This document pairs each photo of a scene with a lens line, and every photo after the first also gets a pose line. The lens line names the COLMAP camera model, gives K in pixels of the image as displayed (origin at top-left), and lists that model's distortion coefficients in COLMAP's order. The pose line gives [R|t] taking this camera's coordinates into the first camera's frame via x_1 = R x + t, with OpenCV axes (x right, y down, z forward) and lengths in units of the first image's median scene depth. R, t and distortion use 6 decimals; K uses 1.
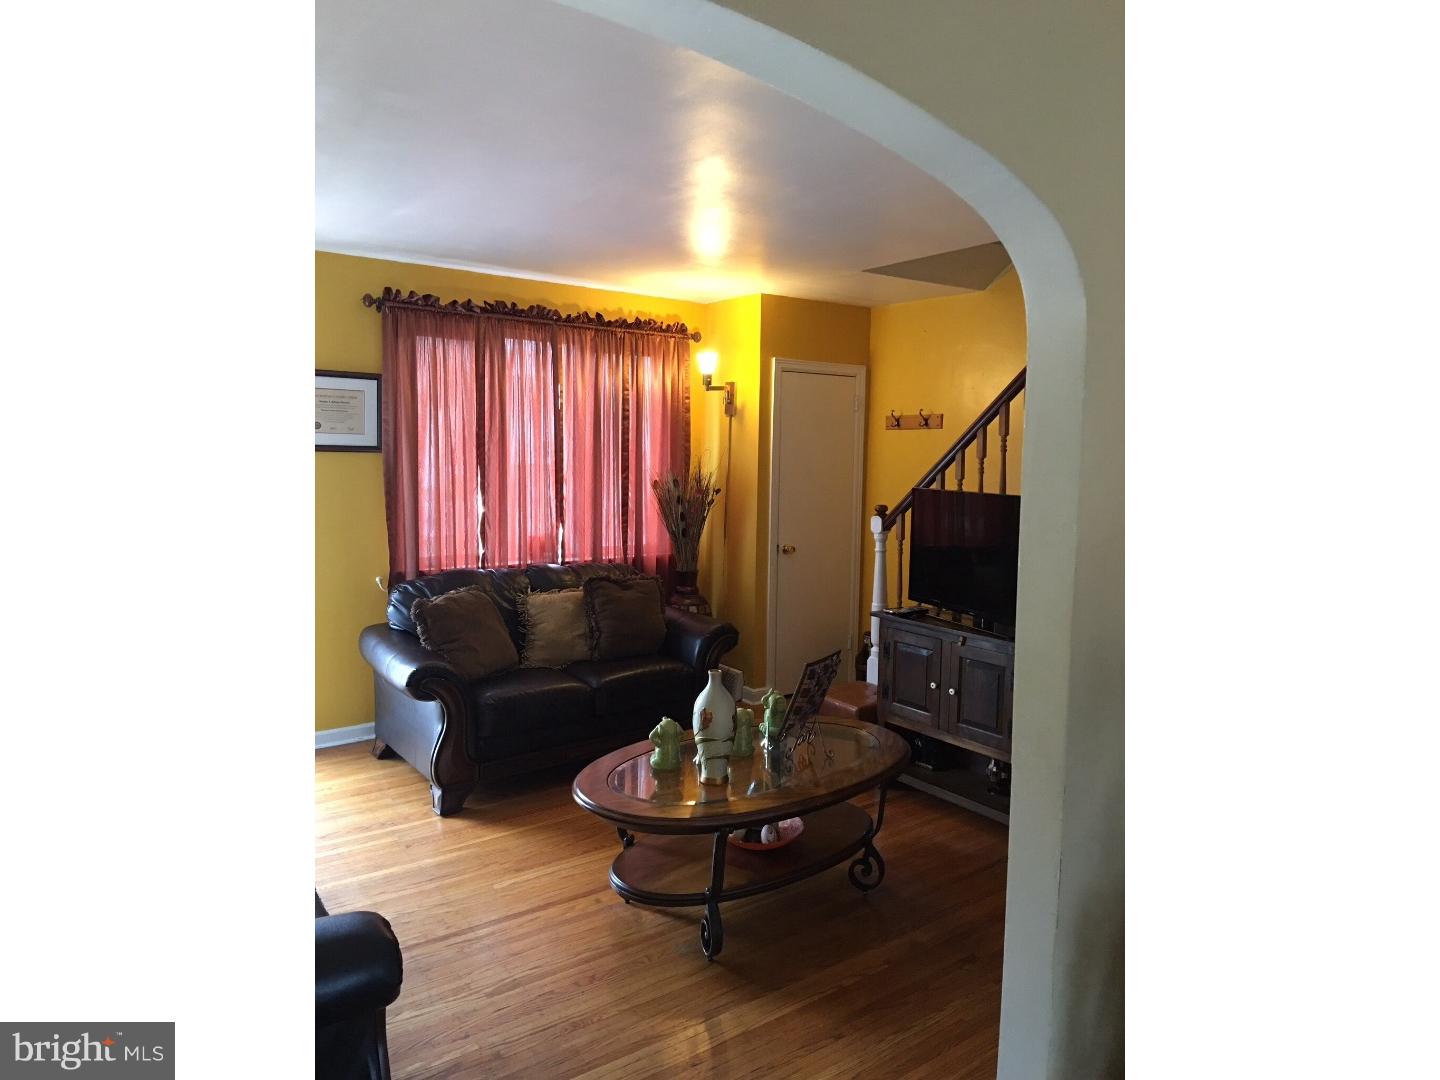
lens RADIAL K [[898.9, 0, 720.0], [0, 898.9, 540.0], [0, 0, 1]] dist [-0.001152, -0.000257]
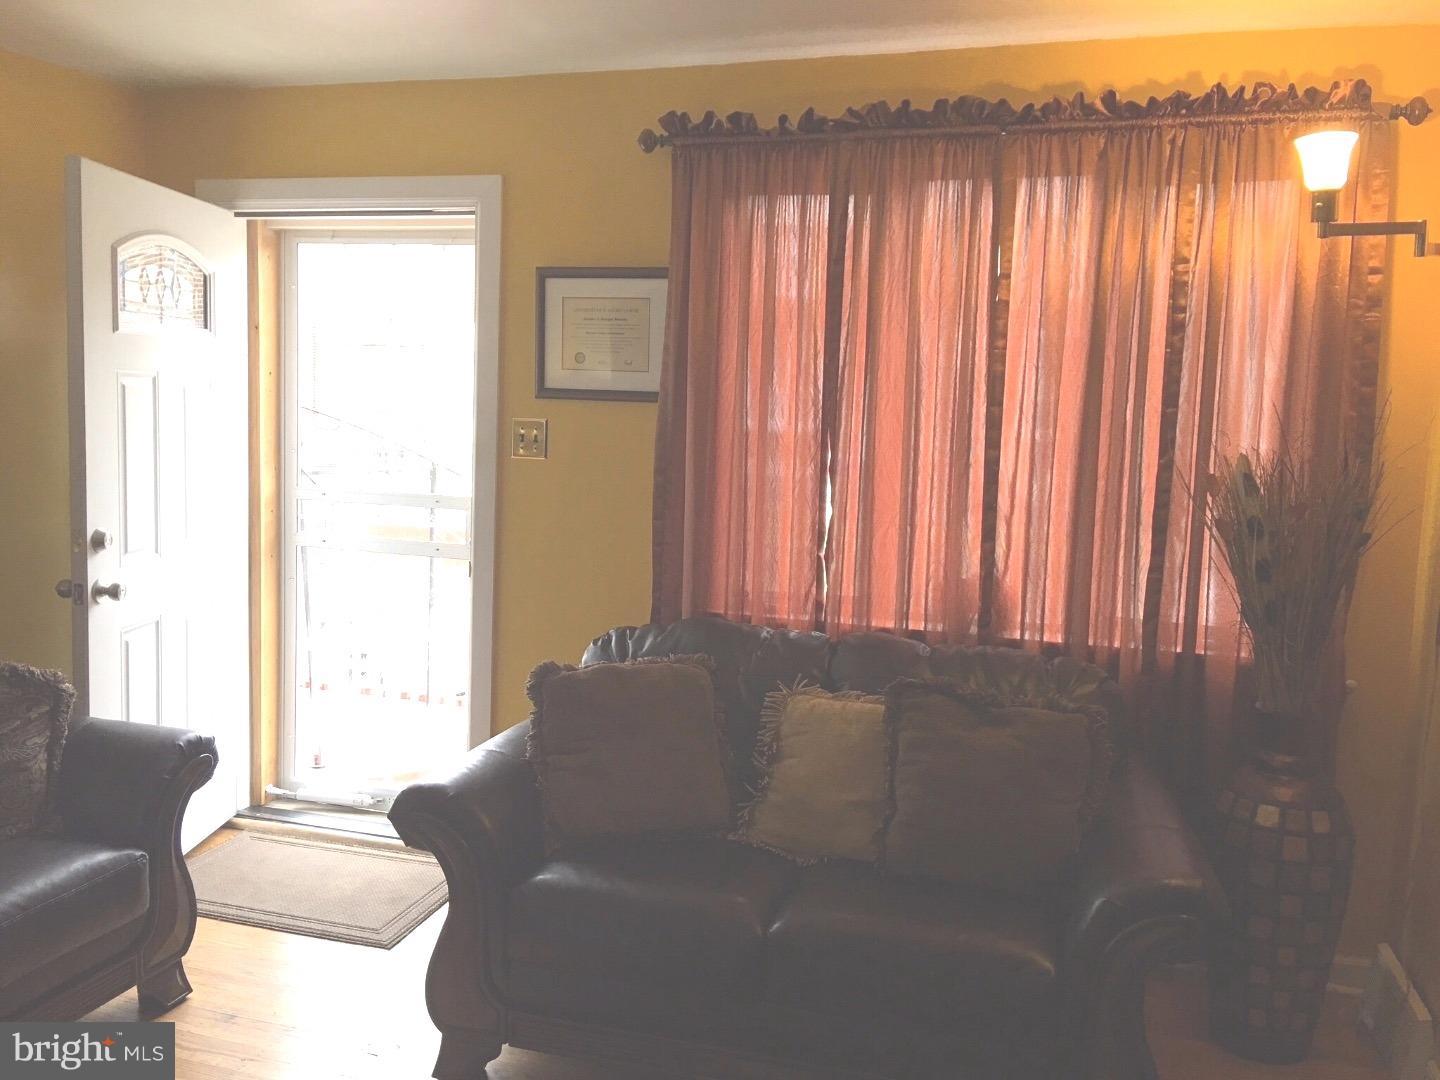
lens RADIAL K [[1130.4, 0, 720.0], [0, 1130.4, 540.0], [0, 0, 1]] dist [-0.000225, 0.000740]
pose [[0.590694, 0.082229, -0.802695, 0.233091], [-0.105008, 0.994168, 0.024569, -0.029207], [0.800033, 0.069777, 0.595884, 0.577715]]
